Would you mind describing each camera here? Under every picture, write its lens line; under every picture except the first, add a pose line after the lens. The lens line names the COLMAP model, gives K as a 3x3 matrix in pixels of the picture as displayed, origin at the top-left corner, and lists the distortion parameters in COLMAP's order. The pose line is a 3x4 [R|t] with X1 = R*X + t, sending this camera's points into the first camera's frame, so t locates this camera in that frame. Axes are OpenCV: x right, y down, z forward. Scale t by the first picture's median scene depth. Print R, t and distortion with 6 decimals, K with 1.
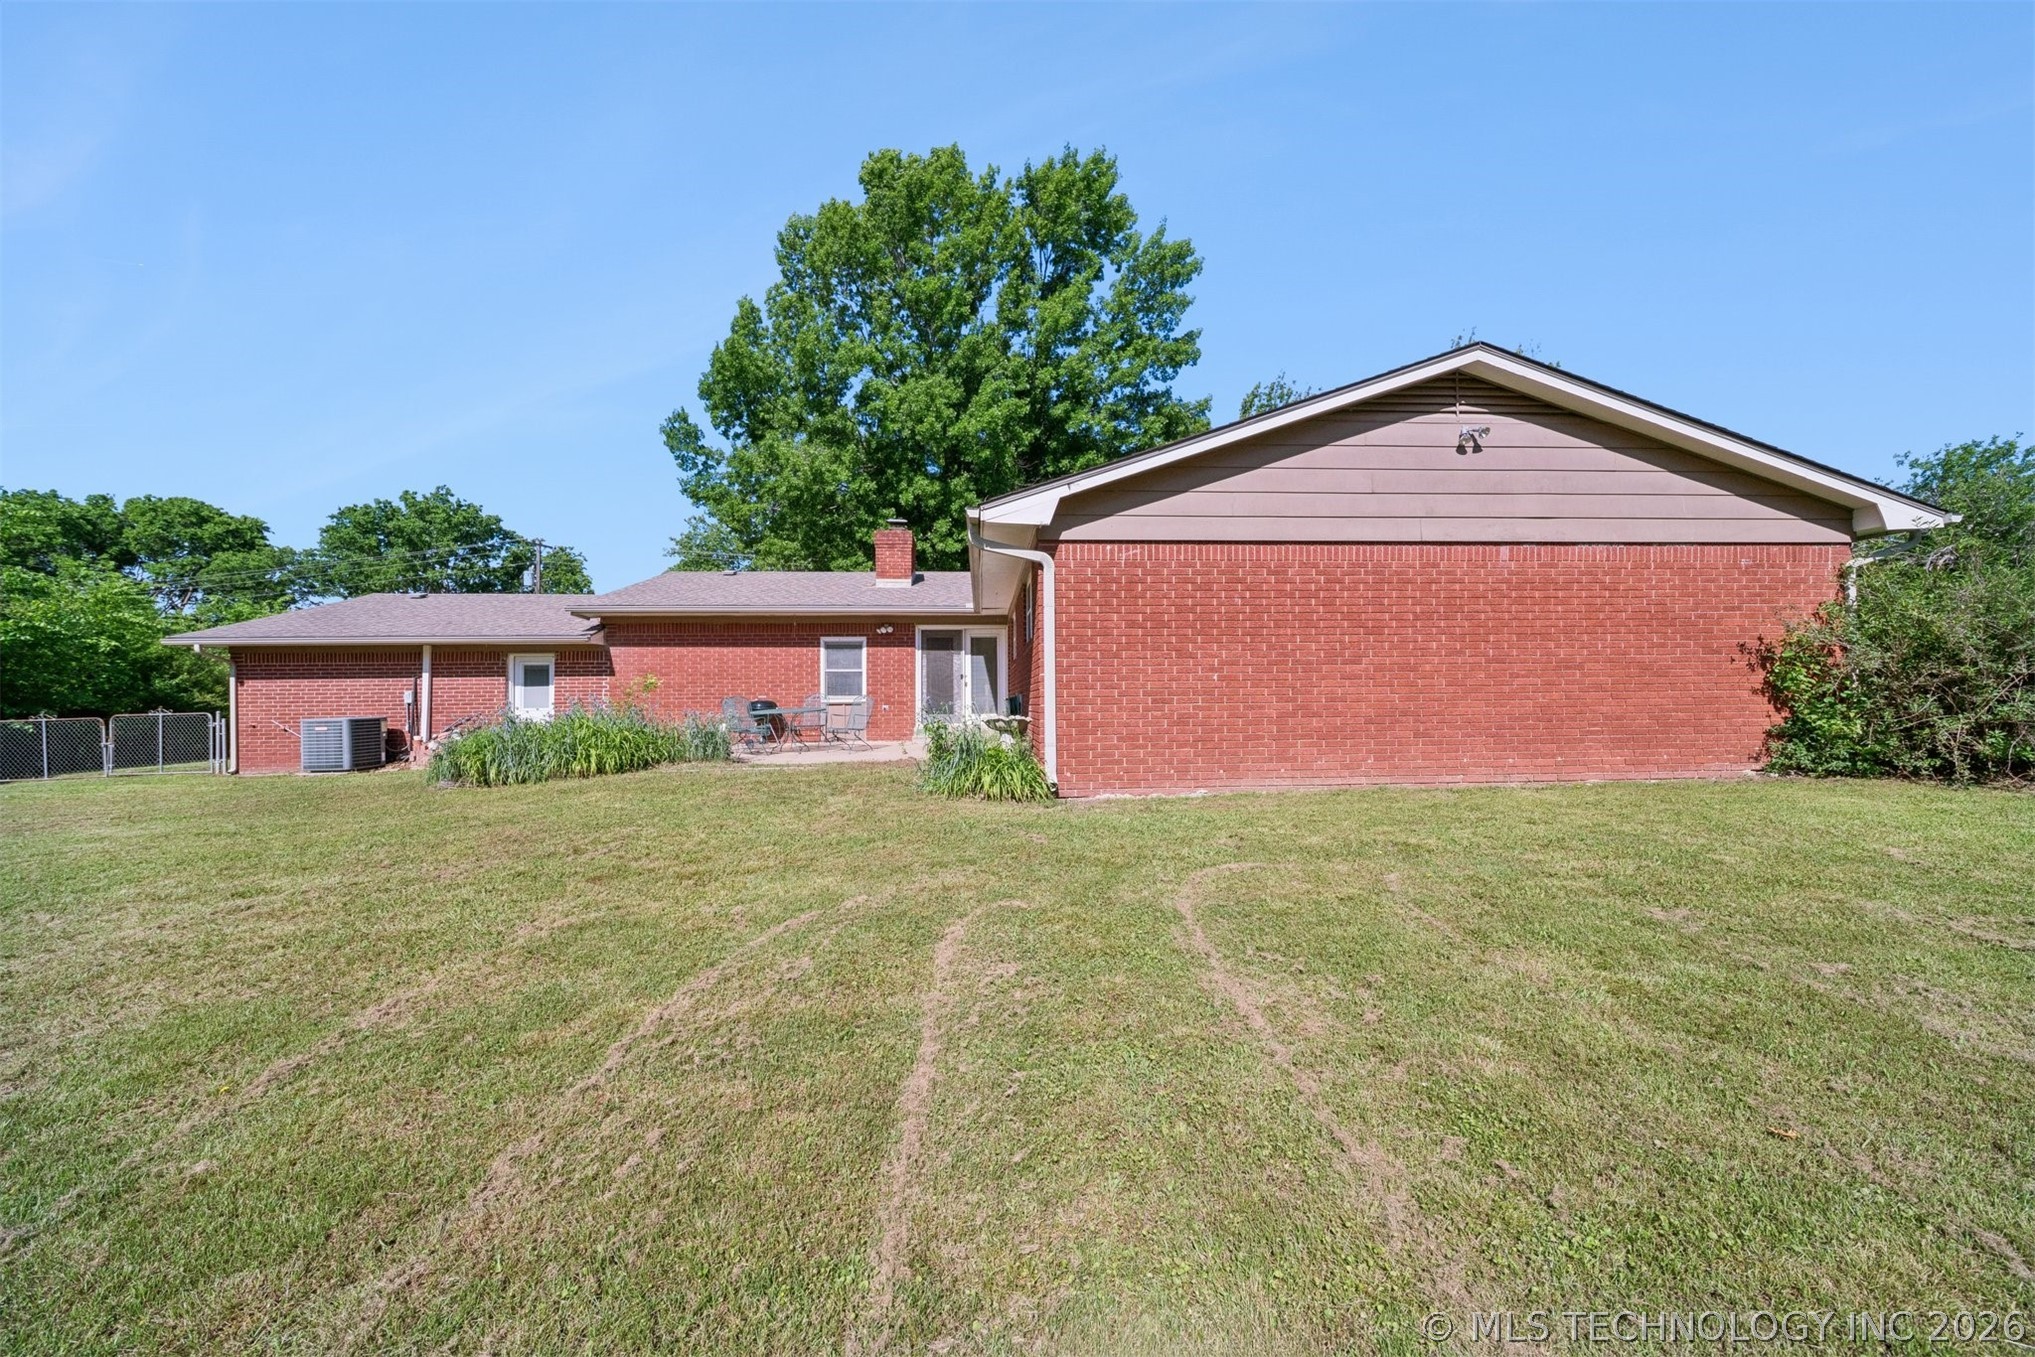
lens RADIAL K [[765.5, 0, 1051.2], [0, 765.5, 691.8], [0, 0, 1]] dist [0.001202, 0.000107]
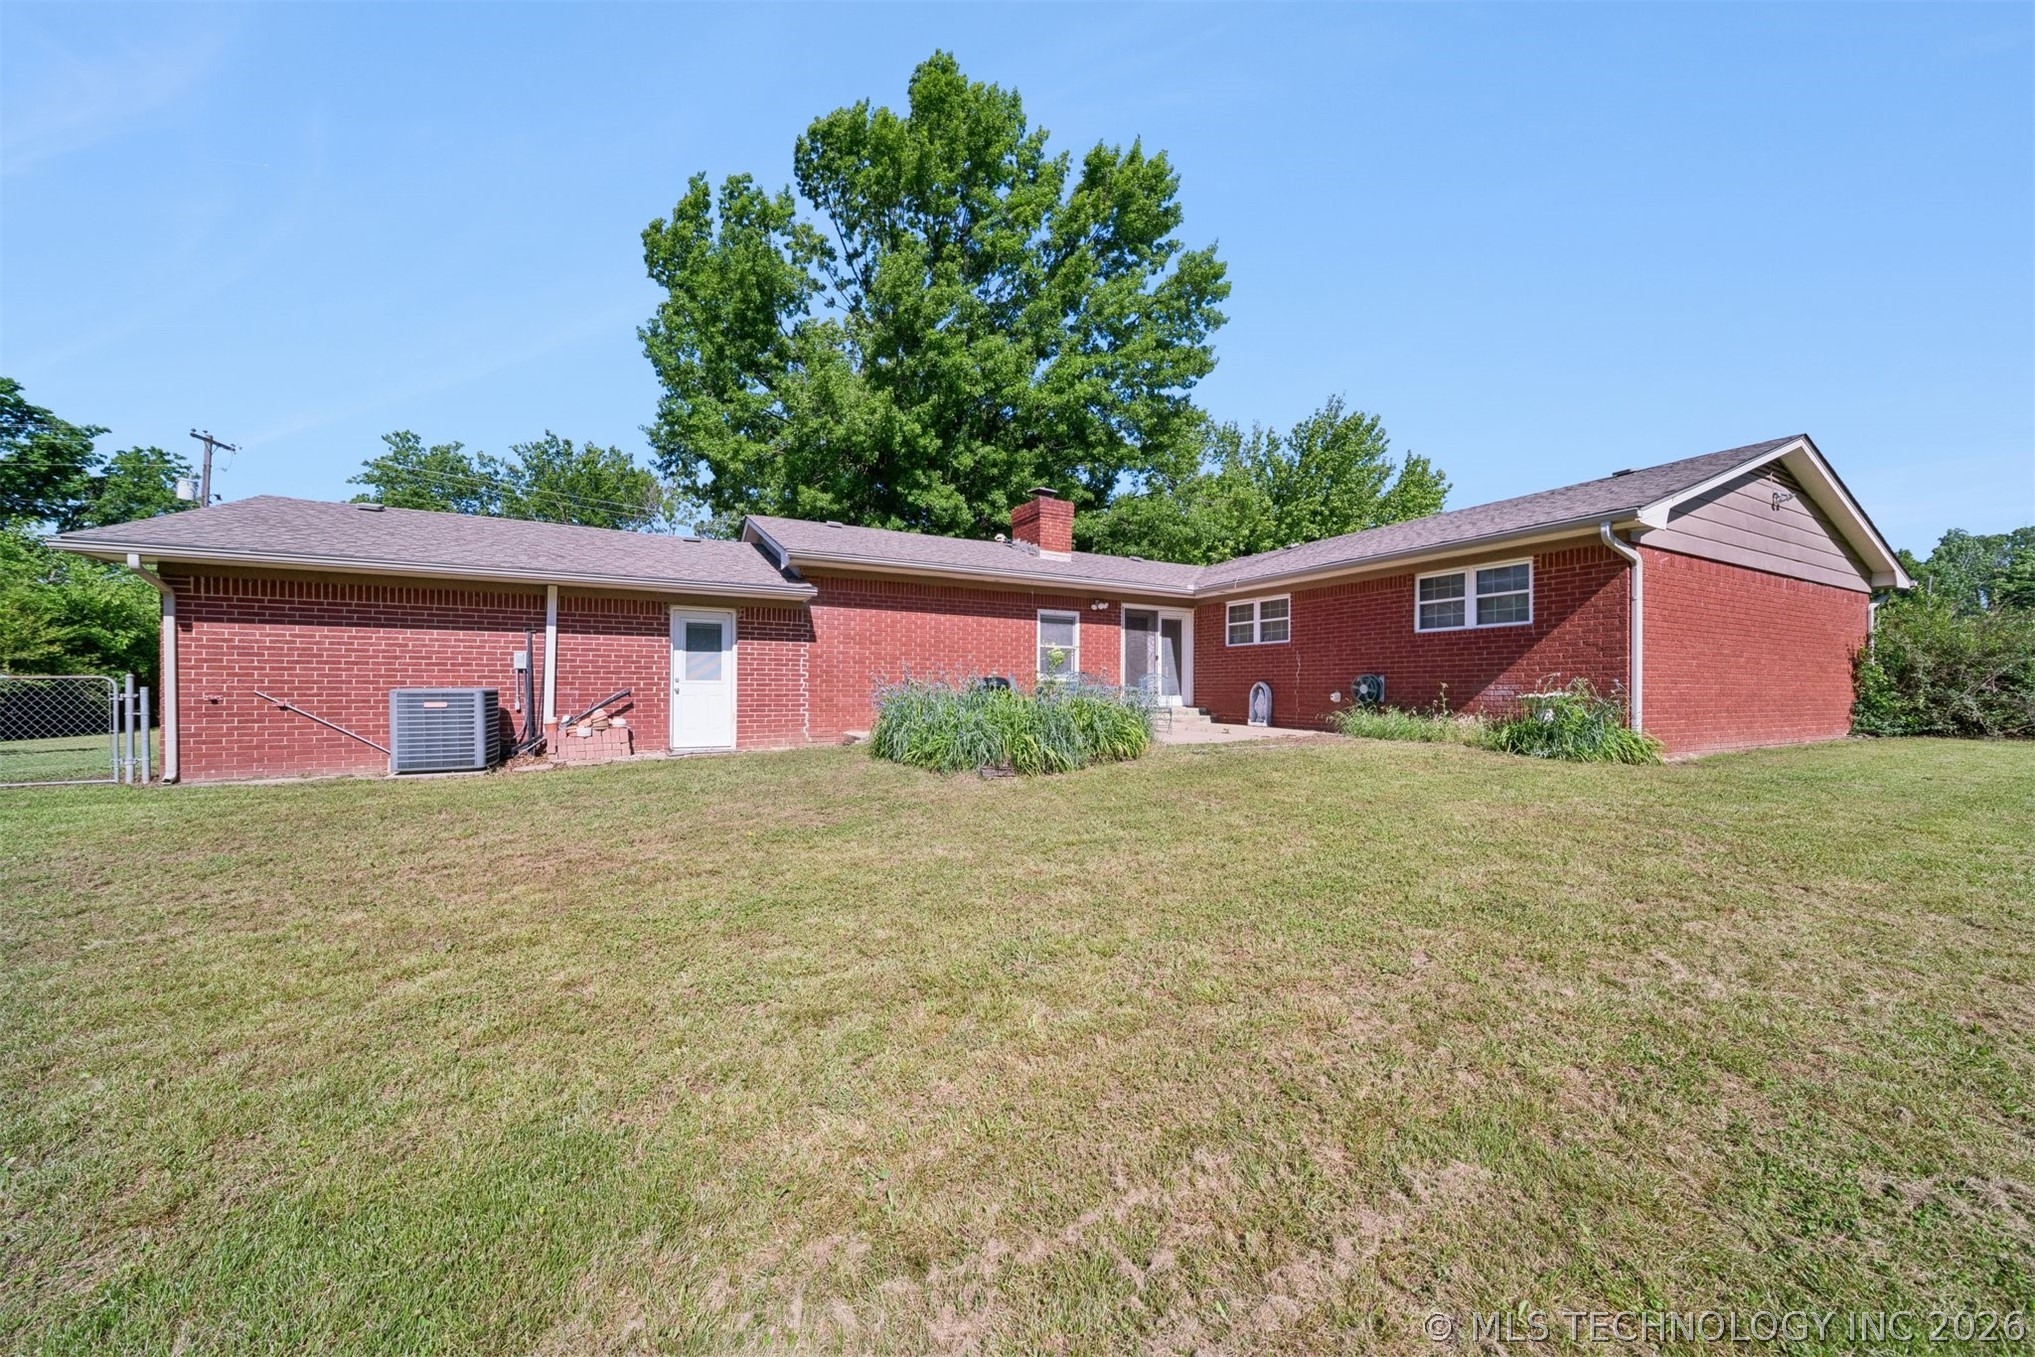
lens RADIAL K [[765.5, 0, 1096.5], [0, 765.5, 695.9], [0, 0, 1]] dist [0.001202, 0.000107]
pose [[0.893795, 0.011008, 0.448340, -0.638675], [-0.014763, 0.999879, 0.004882, 0.025414], [-0.448232, -0.010982, 0.893850, 0.157467]]
